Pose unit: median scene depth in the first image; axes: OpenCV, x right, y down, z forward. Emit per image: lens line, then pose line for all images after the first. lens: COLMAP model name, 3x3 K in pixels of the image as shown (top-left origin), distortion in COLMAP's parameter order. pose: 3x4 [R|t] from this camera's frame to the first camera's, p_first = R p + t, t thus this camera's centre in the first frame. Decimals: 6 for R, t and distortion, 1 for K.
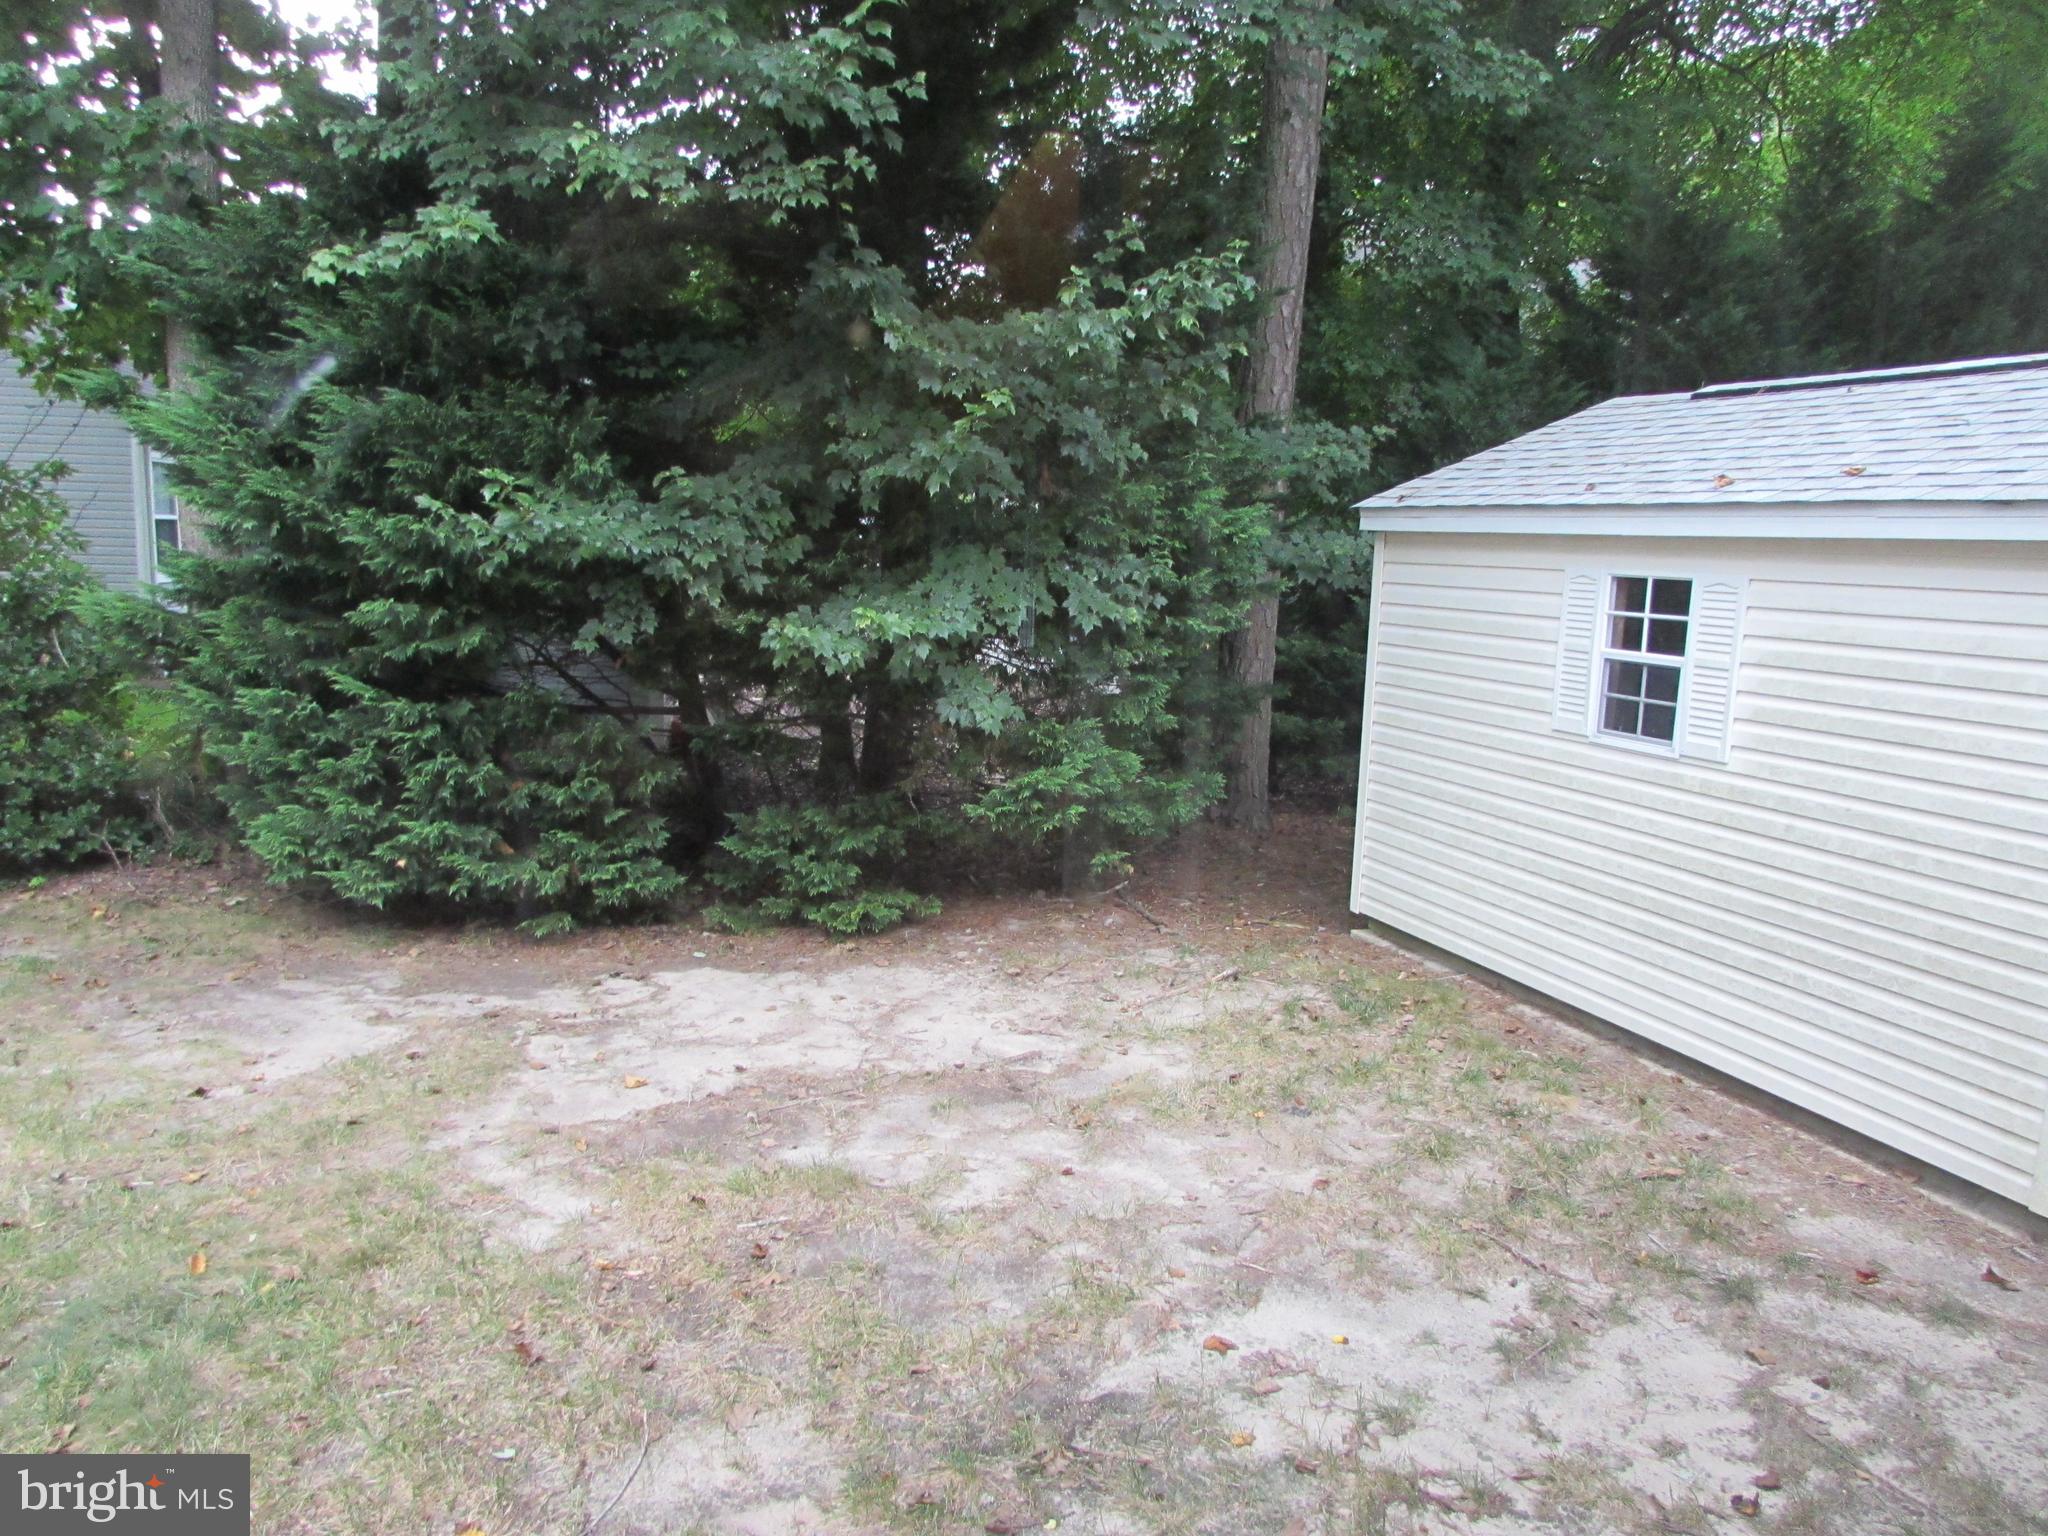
lens RADIAL K [[1444.8, 0, 1024.0], [0, 1444.8, 768.0], [0, 0, 1]] dist [-0.037942, 0.016003]
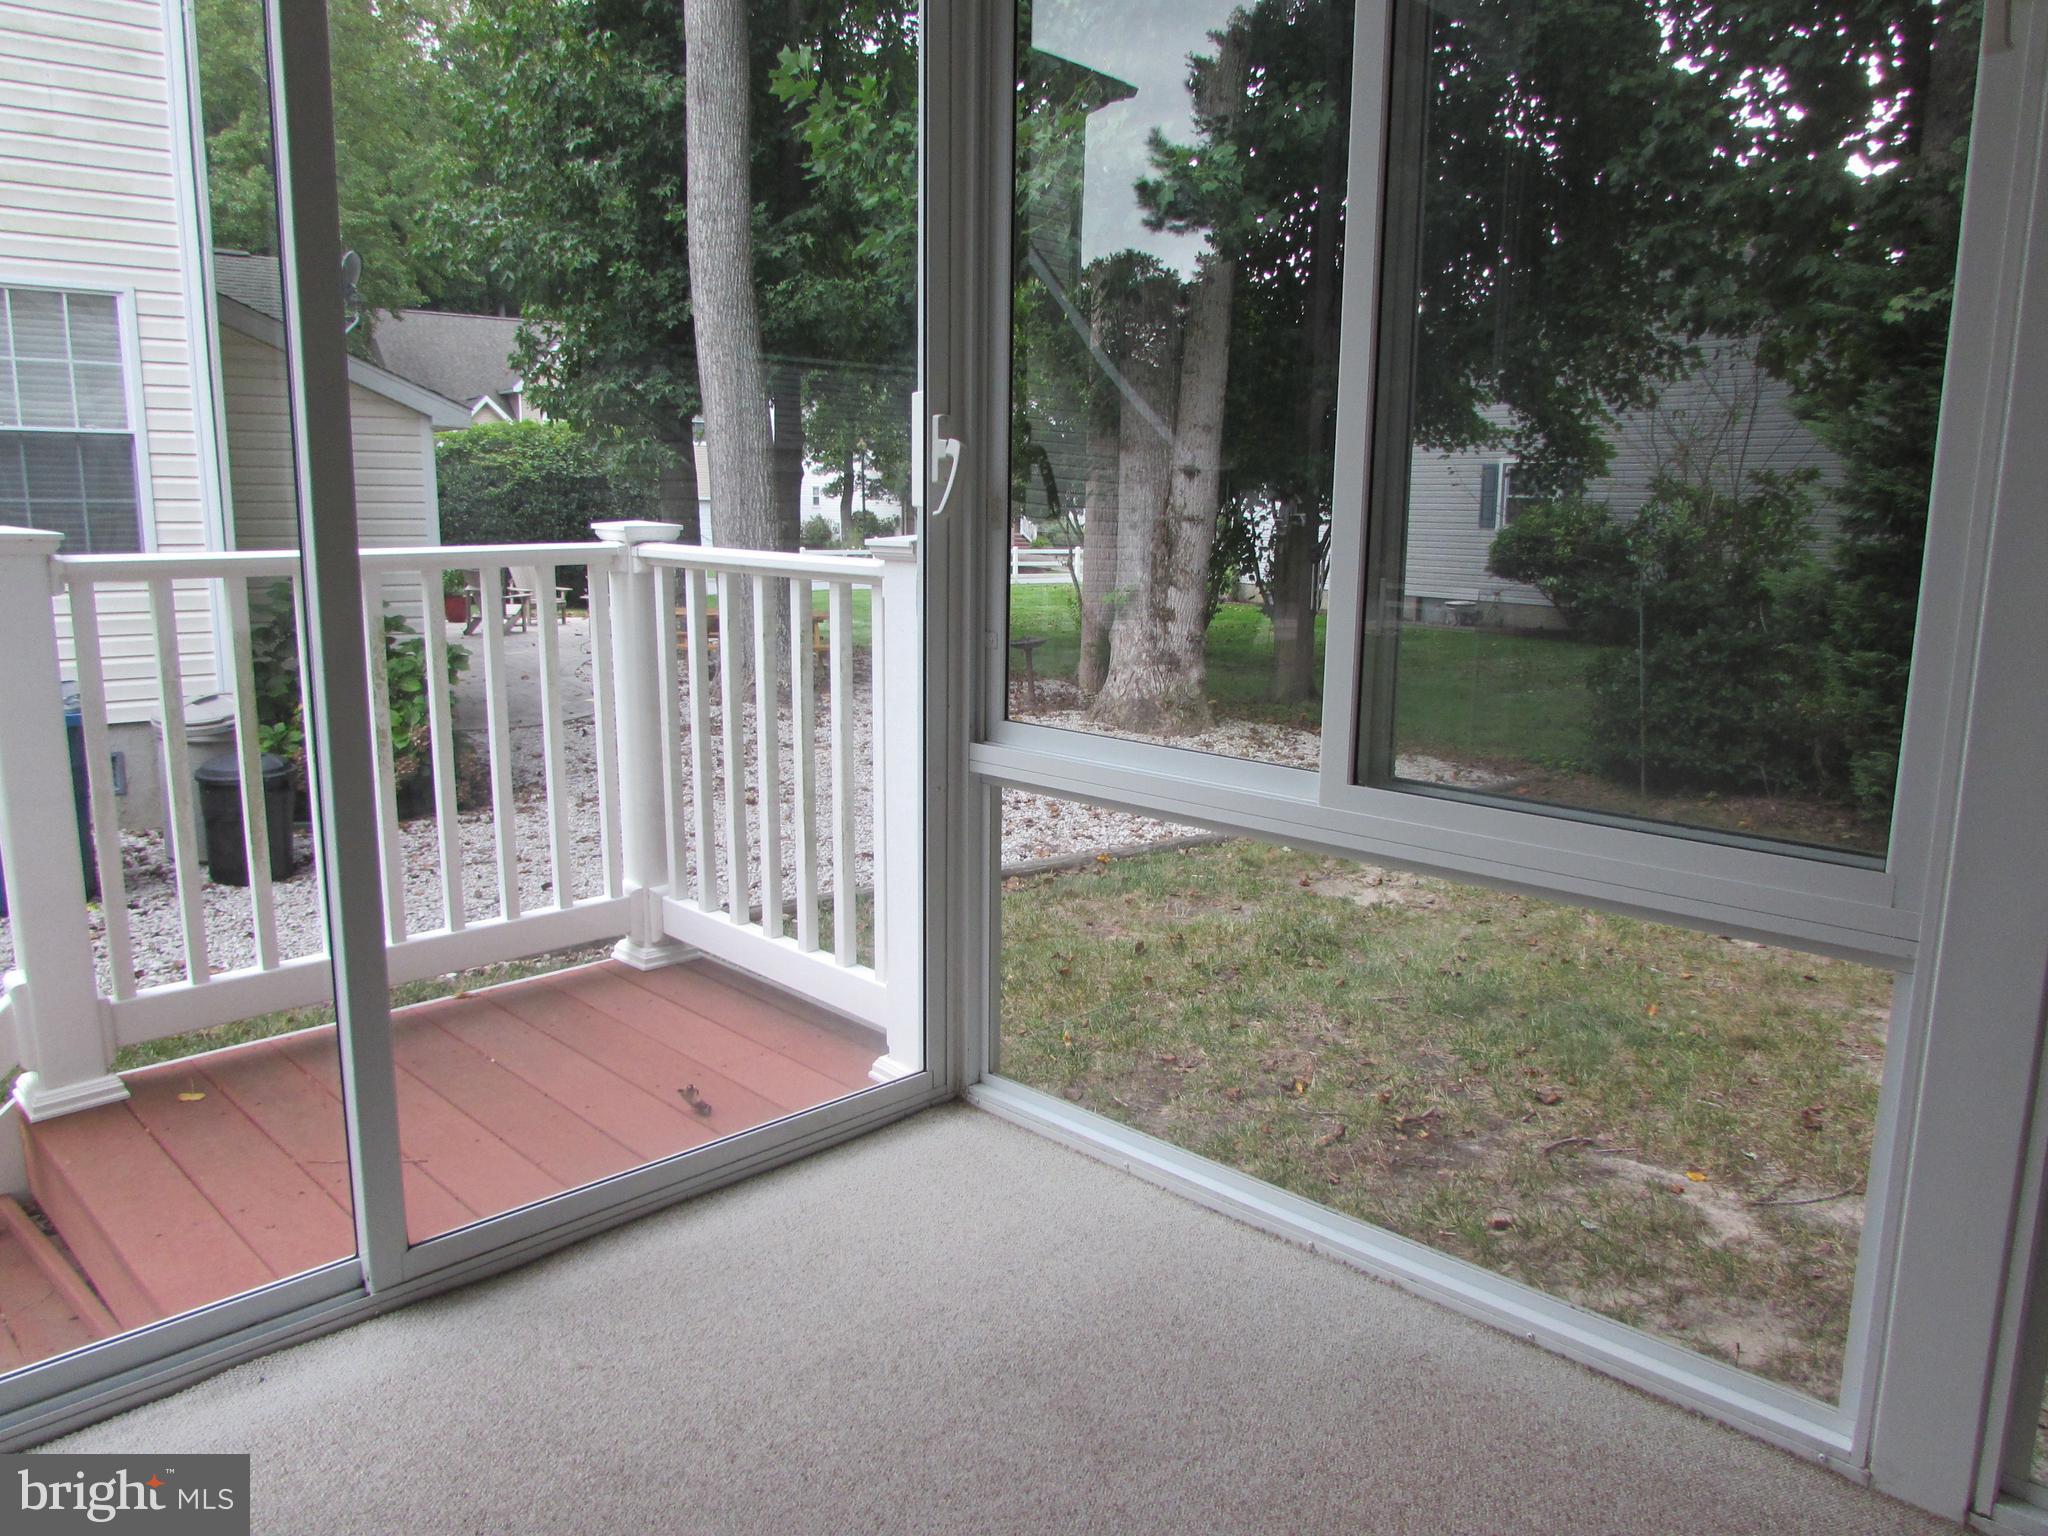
lens RADIAL K [[1444.8, 0, 1024.0], [0, 1444.8, 768.0], [0, 0, 1]] dist [-0.037942, 0.016003]
pose [[0.405534, 0.136614, -0.903814, 0.306240], [-0.138548, 0.986531, 0.086951, 0.039057], [0.903519, 0.089960, 0.418999, -0.153472]]
